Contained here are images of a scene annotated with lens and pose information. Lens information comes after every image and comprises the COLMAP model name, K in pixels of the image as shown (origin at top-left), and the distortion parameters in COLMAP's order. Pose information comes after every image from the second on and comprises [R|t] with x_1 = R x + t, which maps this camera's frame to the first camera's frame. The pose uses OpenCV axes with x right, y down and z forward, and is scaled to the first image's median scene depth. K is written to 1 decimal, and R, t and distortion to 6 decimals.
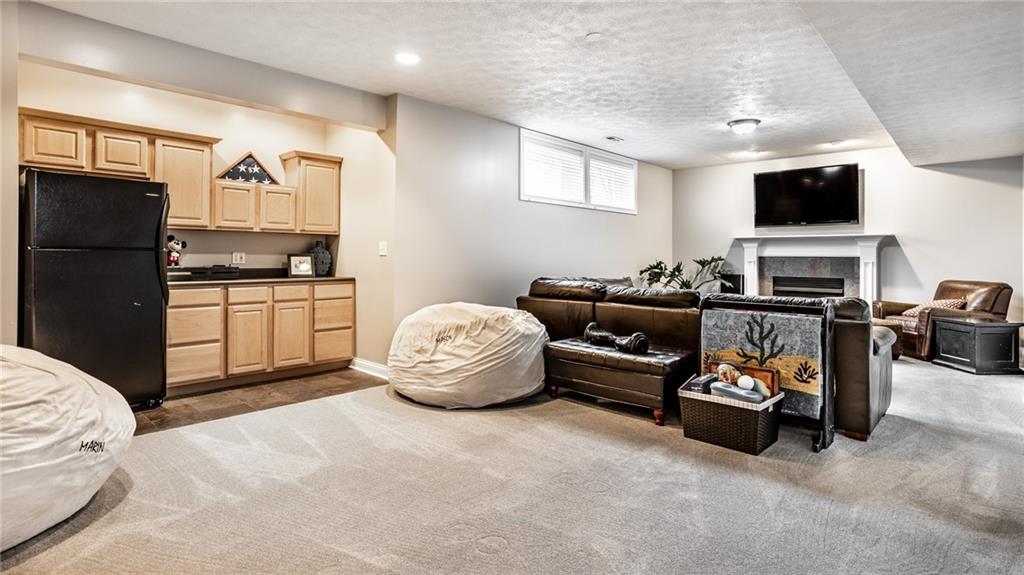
lens RADIAL K [[535.3, 0, 512.1], [0, 535.3, 267.5], [0, 0, 1]] dist [0.000521, 0.000722]
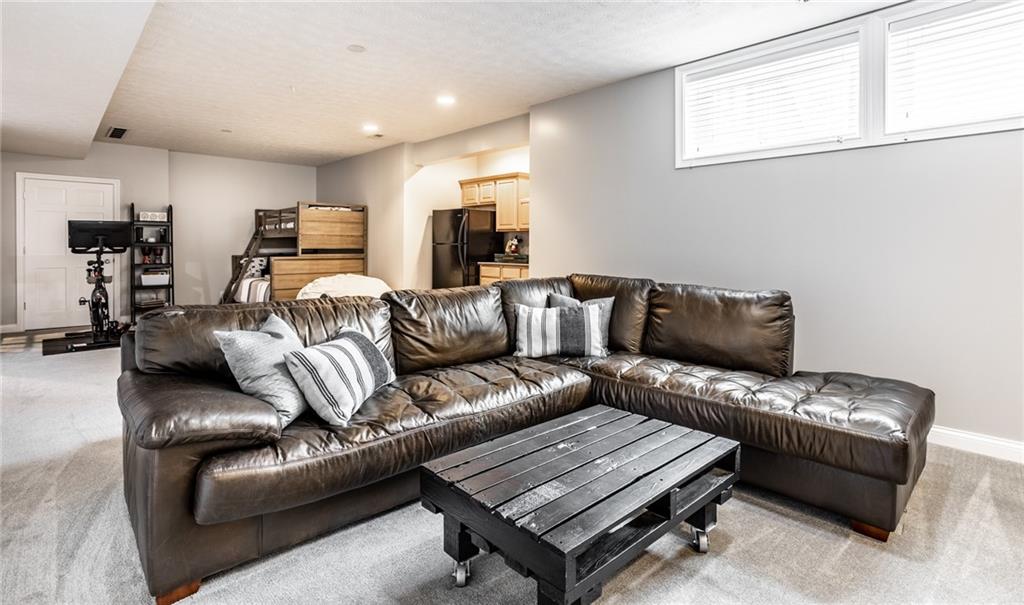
lens RADIAL K [[493.1, 0, 515.2], [0, 493.1, 243.8], [0, 0, 1]] dist [-0.000158, 0.000051]
pose [[-0.085462, -0.006369, -0.996321, 0.586188], [-0.026906, 0.999630, -0.004083, -0.013832], [0.995978, 0.026458, -0.085601, 0.717136]]
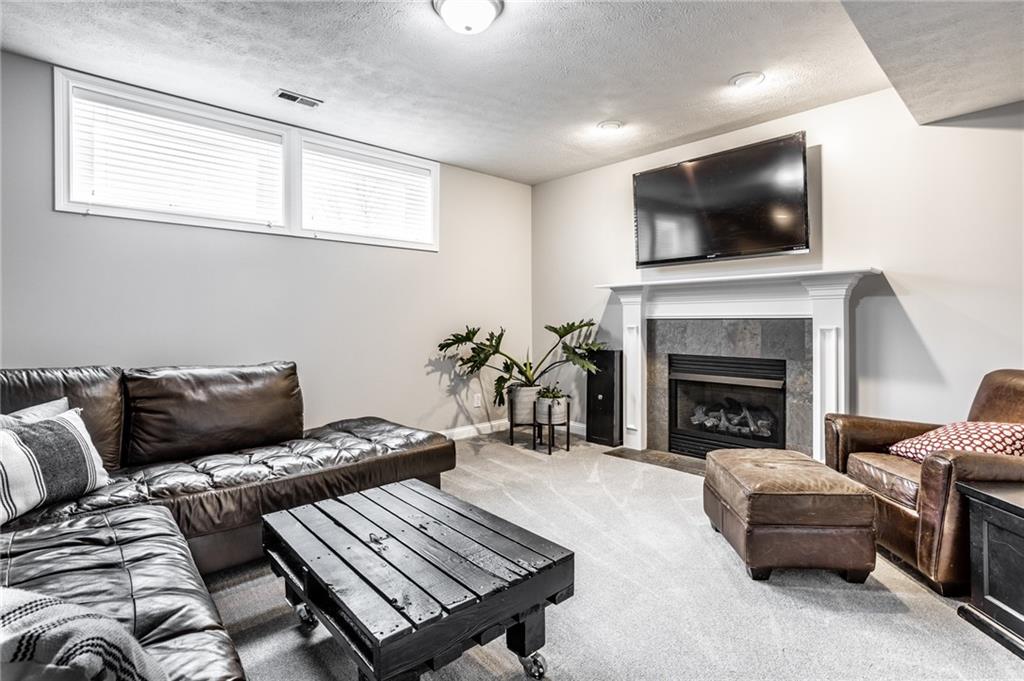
lens RADIAL K [[503.9, 0, 498.1], [0, 503.9, 321.4], [0, 0, 1]] dist [-0.043804, 0.025276]
pose [[0.992074, -0.006492, -0.125490, 0.414038], [0.003643, 0.999731, -0.022921, -0.006942], [0.125605, 0.022282, 0.991830, 0.500474]]
